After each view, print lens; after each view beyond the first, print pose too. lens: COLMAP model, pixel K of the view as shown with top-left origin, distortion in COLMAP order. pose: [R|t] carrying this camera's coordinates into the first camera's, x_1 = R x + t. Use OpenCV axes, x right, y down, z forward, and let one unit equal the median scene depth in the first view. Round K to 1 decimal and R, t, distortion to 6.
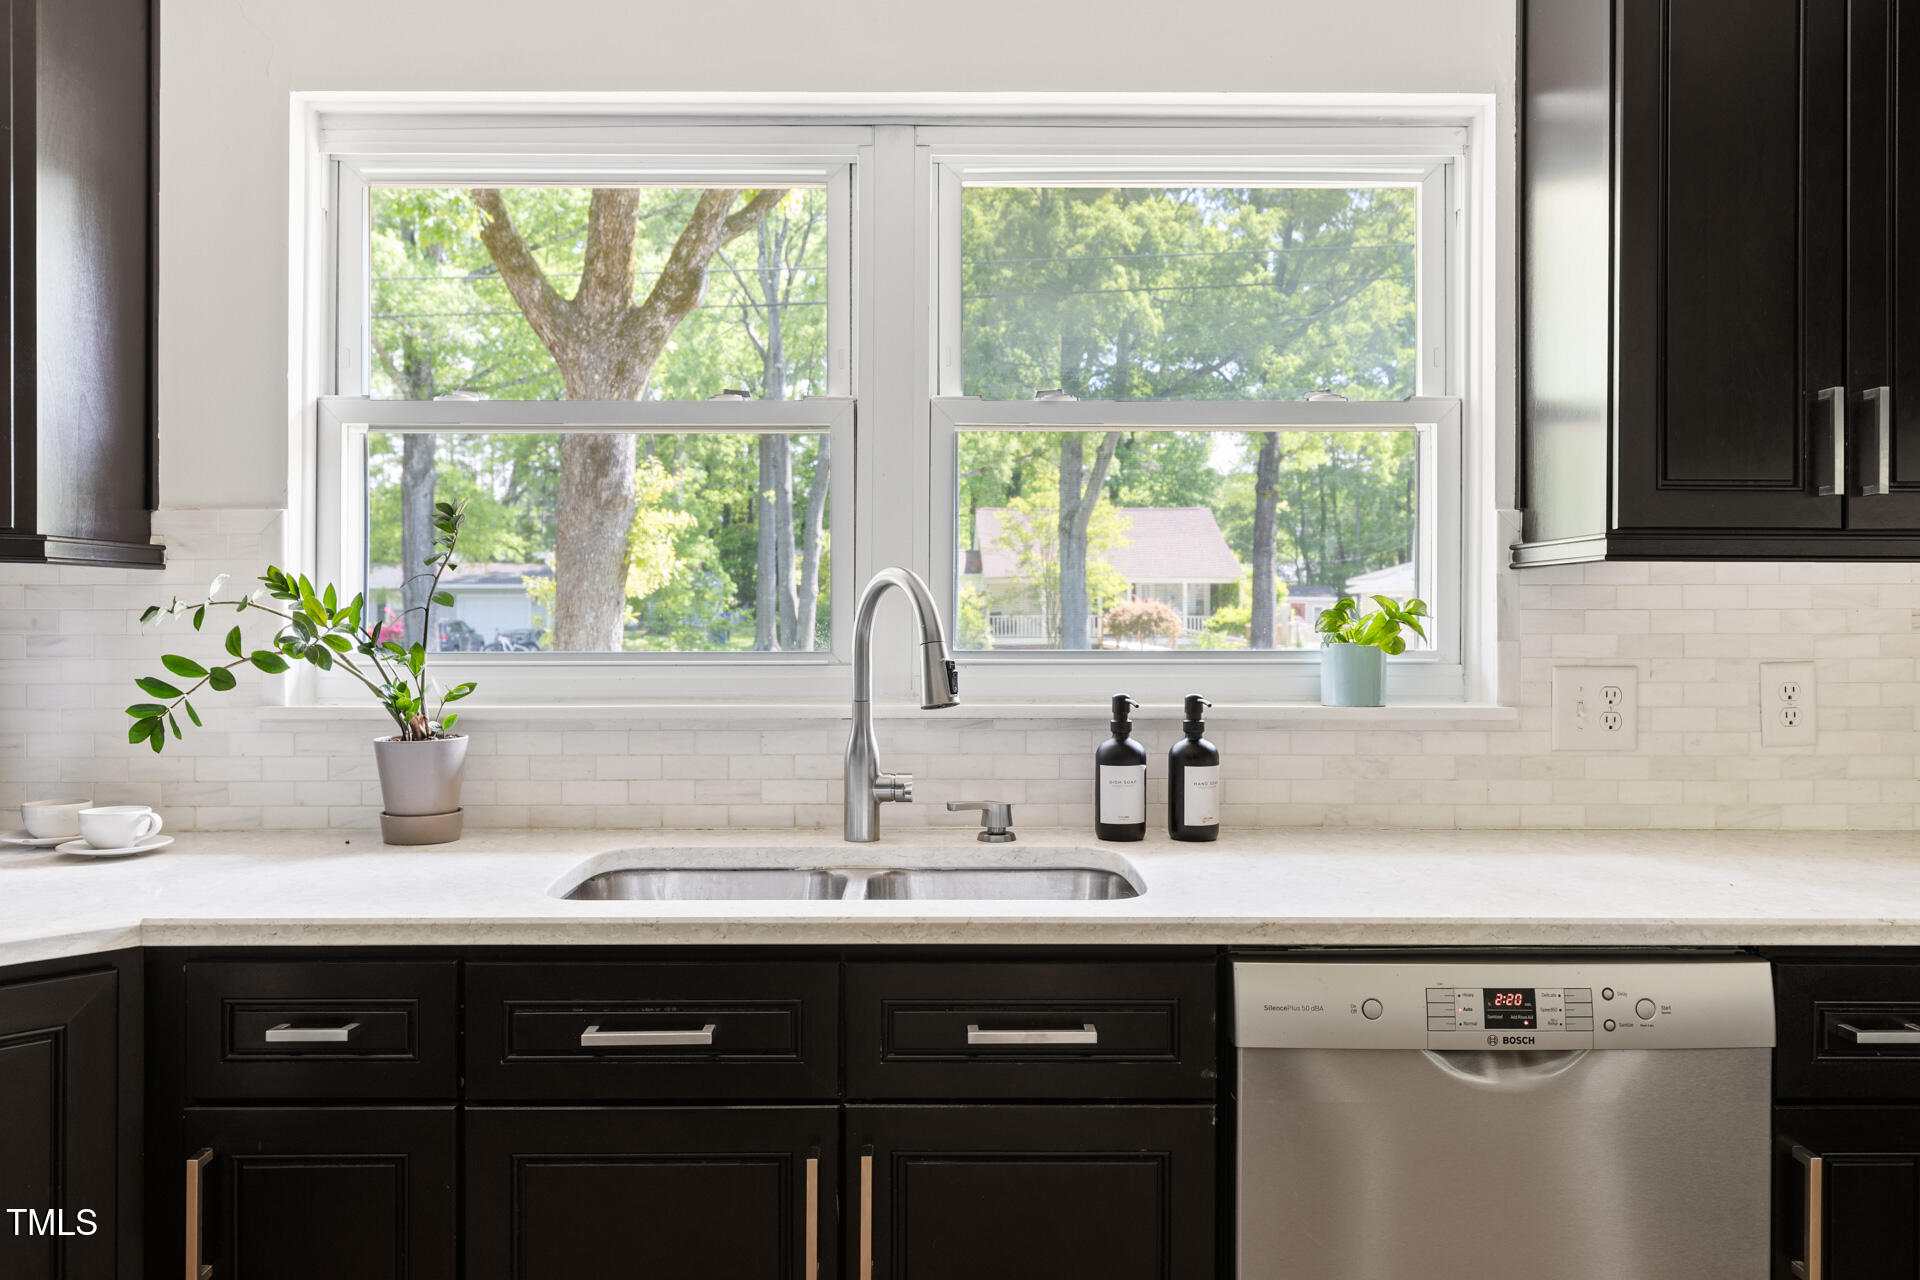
lens RADIAL K [[1502.1, 0, 948.8], [0, 1502.1, 620.8], [0, 0, 1]] dist [0.012811, -0.003789]
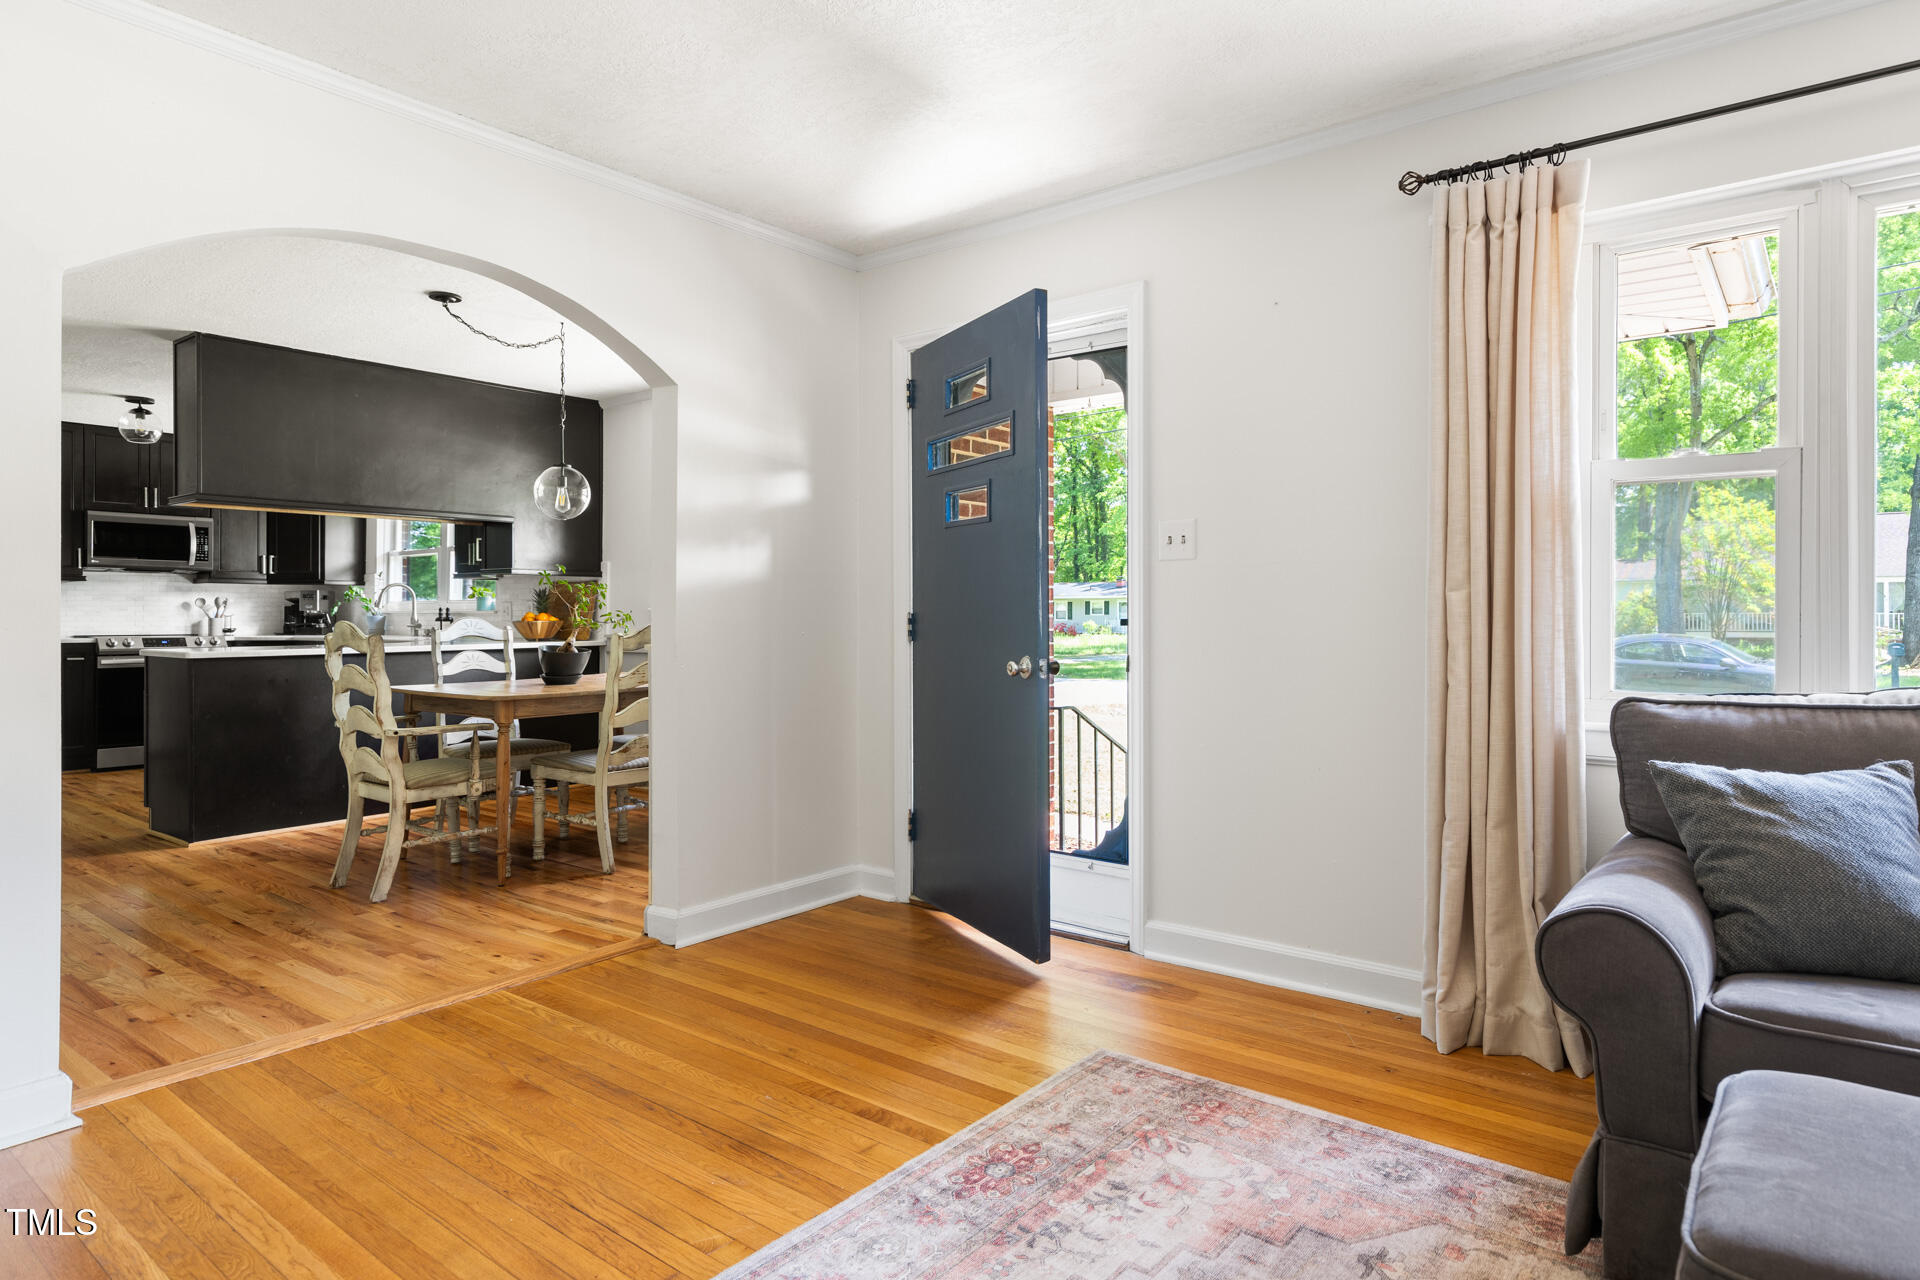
lens RADIAL K [[1076.8, 0, 961.6], [0, 1076.8, 611.1], [0, 0, 1]] dist [0.007592, -0.000813]
pose [[0.780623, -0.002867, -0.624996, 3.676565], [-0.002418, 0.999968, -0.007607, 0.084771], [0.624997, 0.007449, 0.780591, -0.701616]]
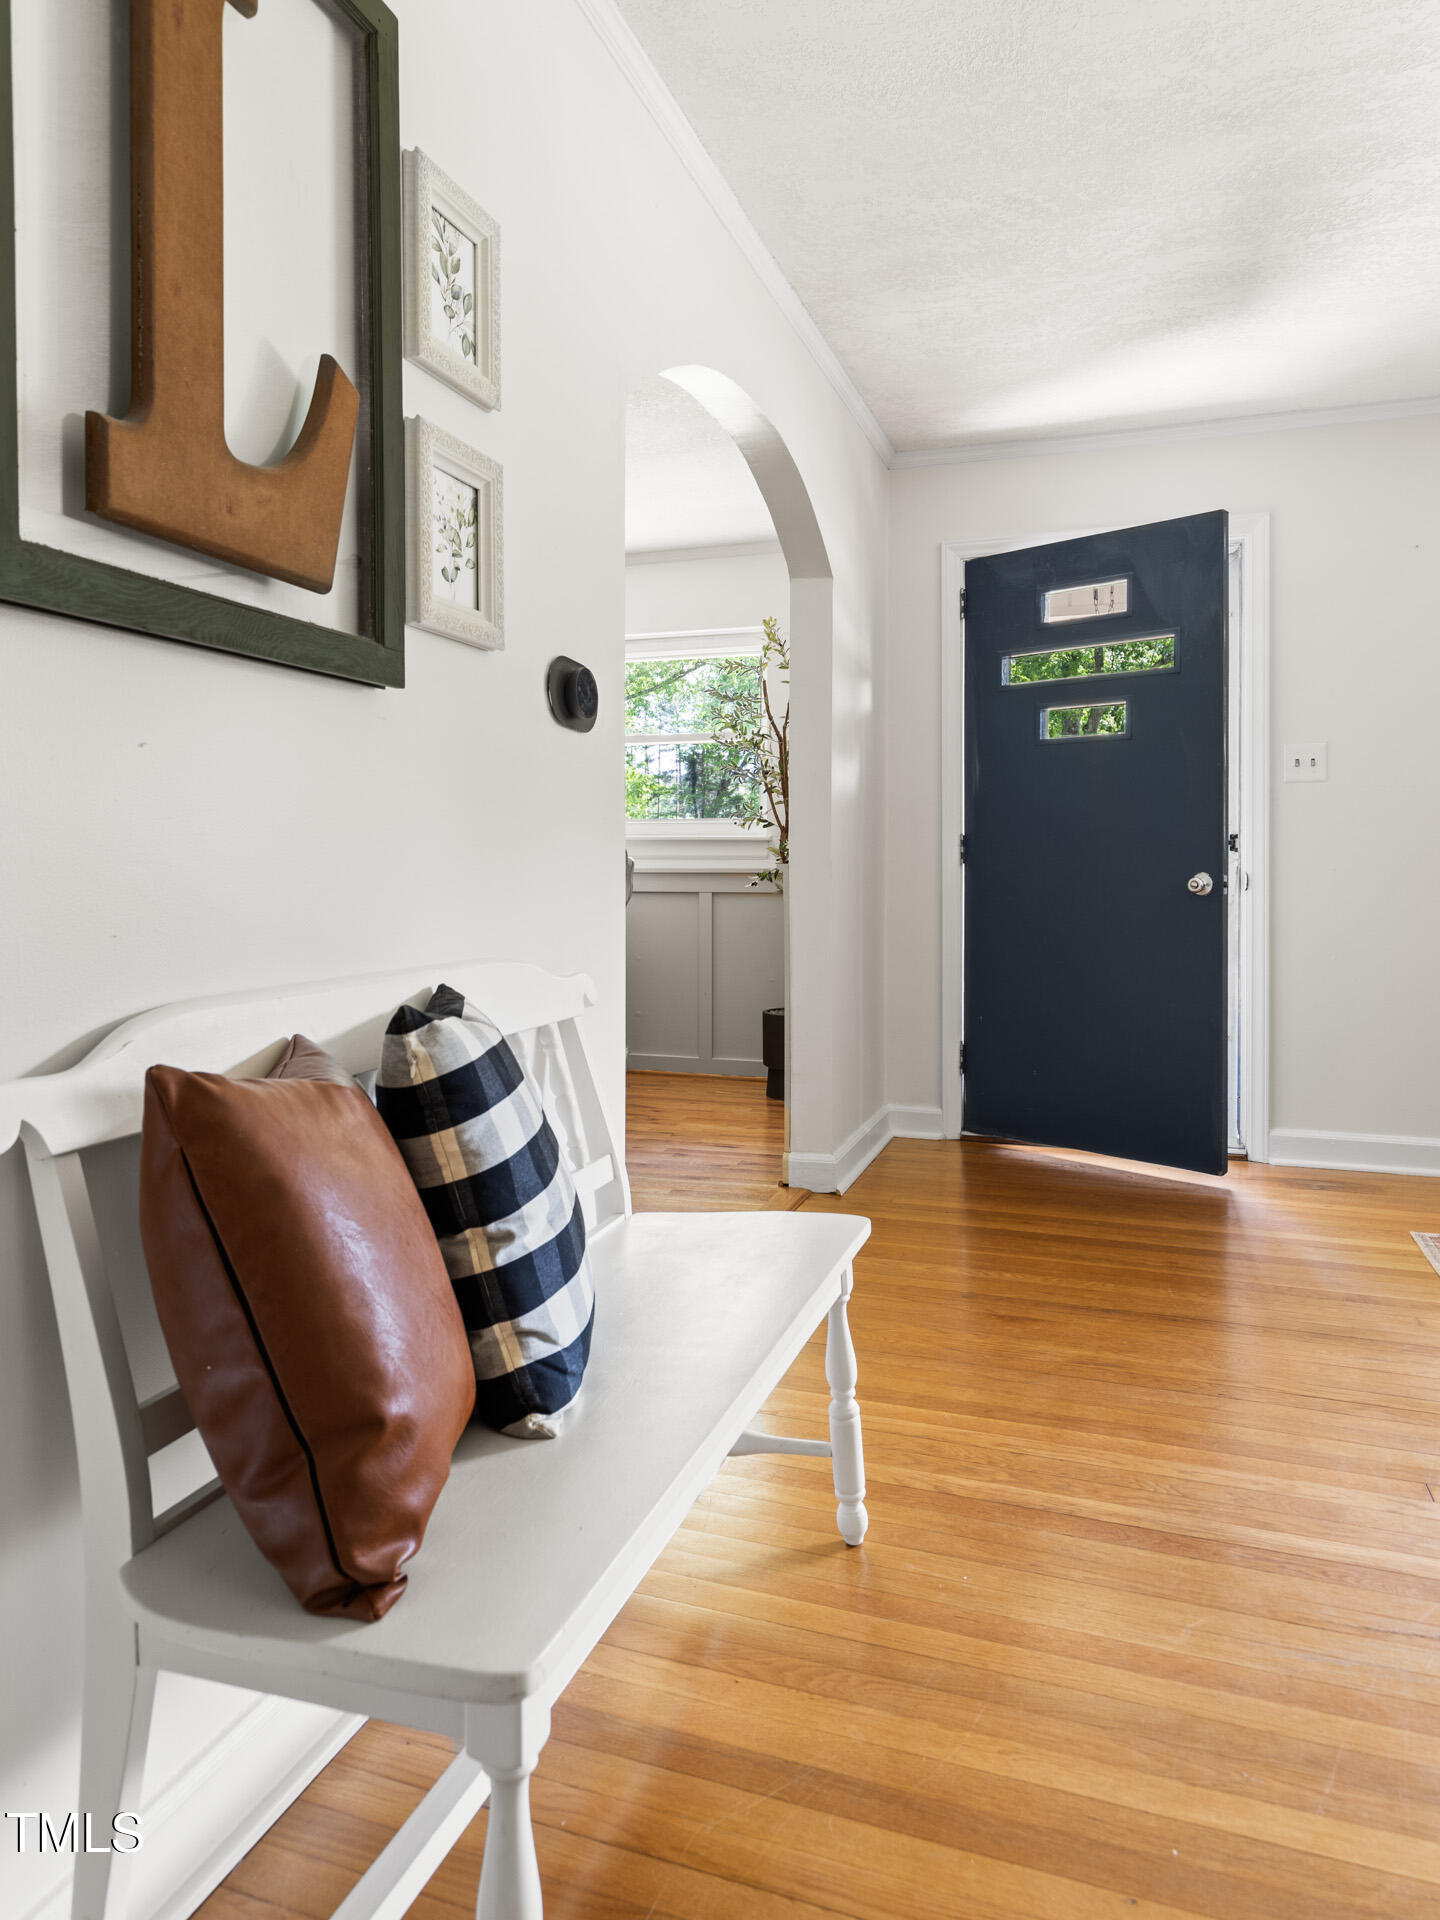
lens RADIAL K [[1213.8, 0, 702.0], [0, 1213.8, 854.1], [0, 0, 1]] dist [-0.006411, -0.001366]
pose [[0.937419, -0.002512, -0.348194, 2.788923], [-0.004402, 0.999809, -0.019065, 0.143519], [0.348176, 0.019405, 0.937228, -1.289508]]
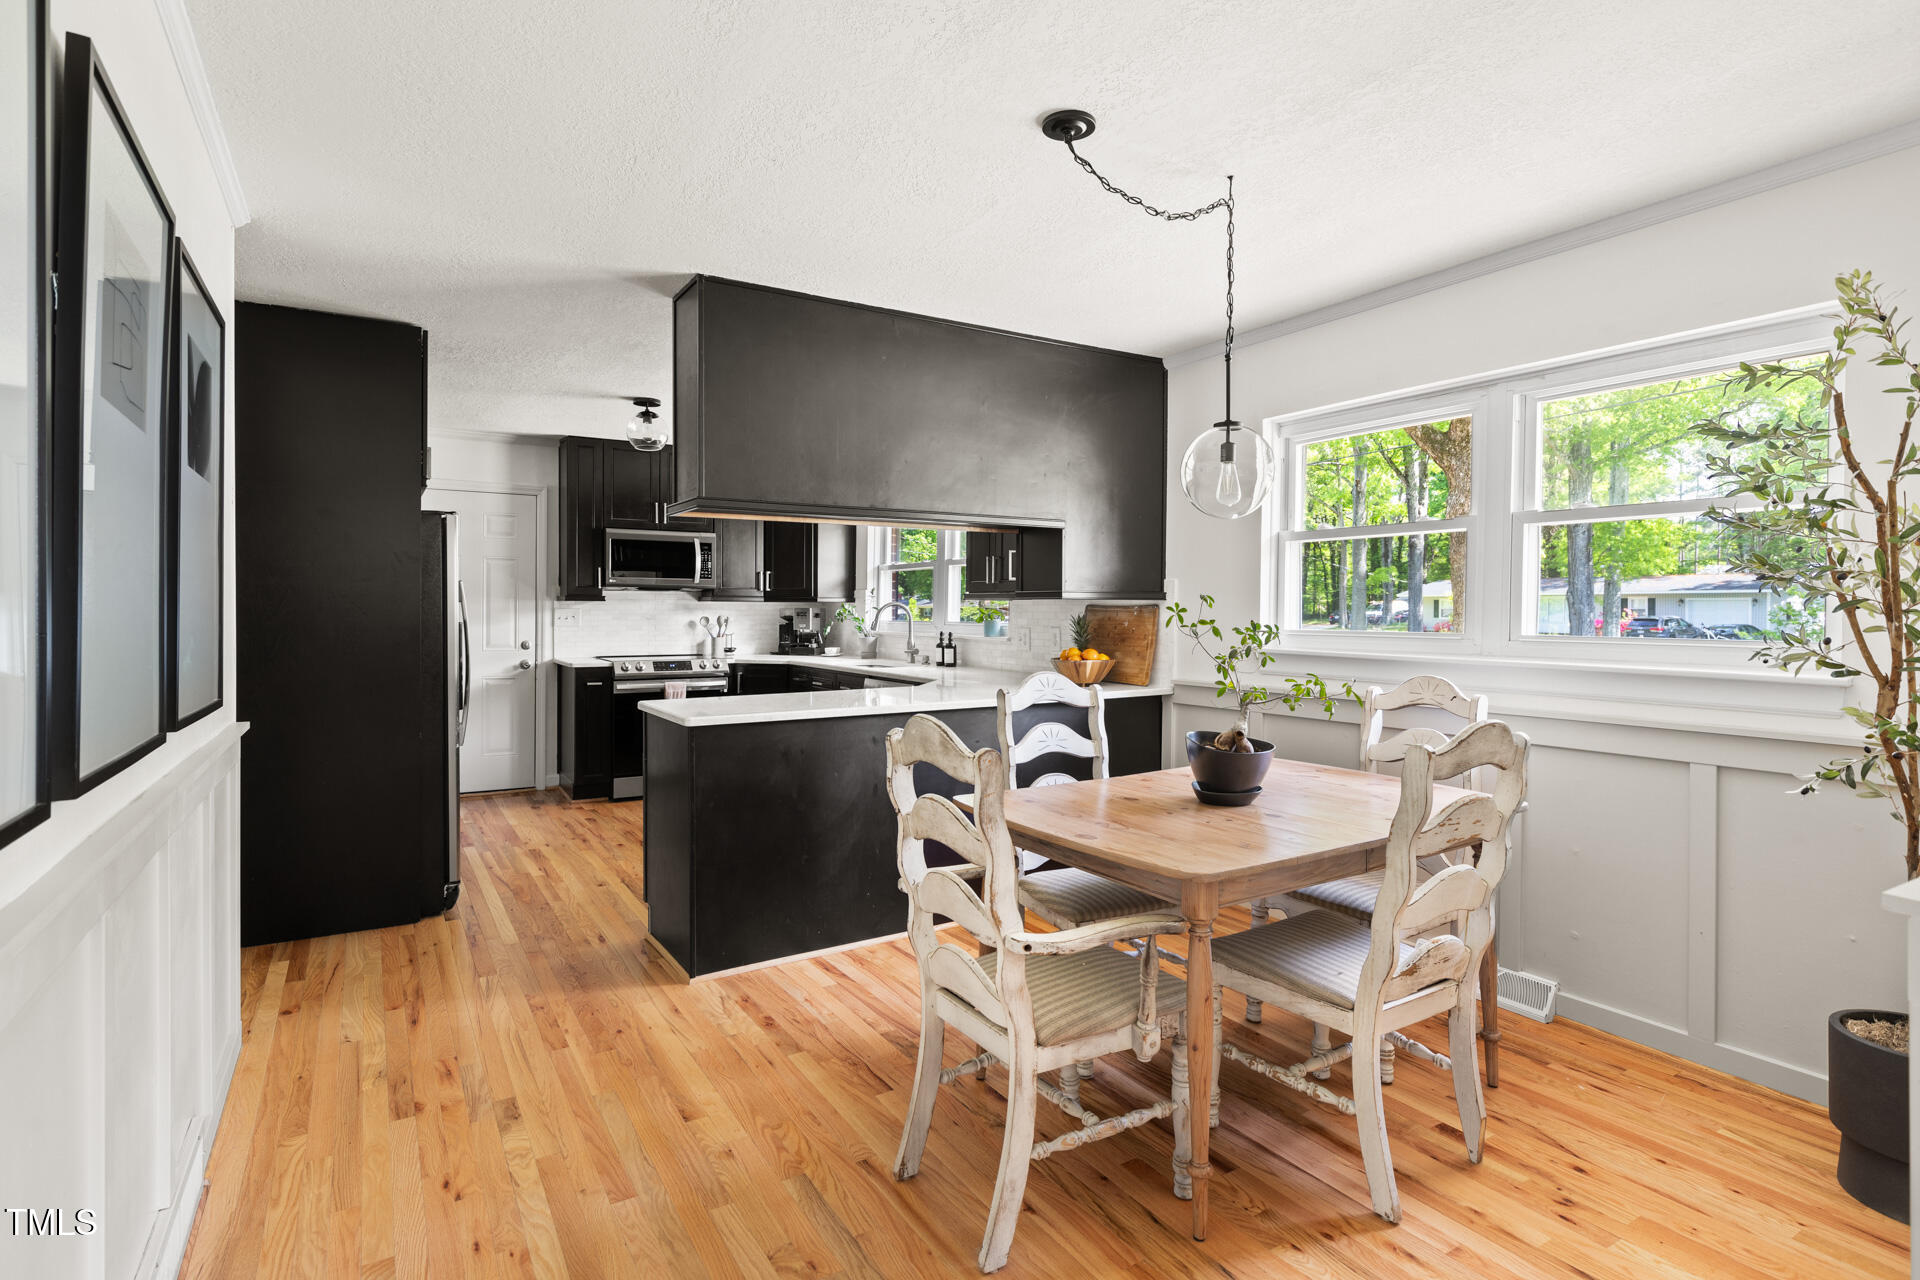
lens RADIAL K [[977.7, 0, 962.3], [0, 977.7, 620.4], [0, 0, 1]] dist [0.002915, 0.000737]
pose [[0.512875, 0.010949, -0.858393, 2.495194], [-0.006671, 0.999939, 0.008768, -0.005685], [0.858437, 0.001229, 0.512917, -0.355429]]
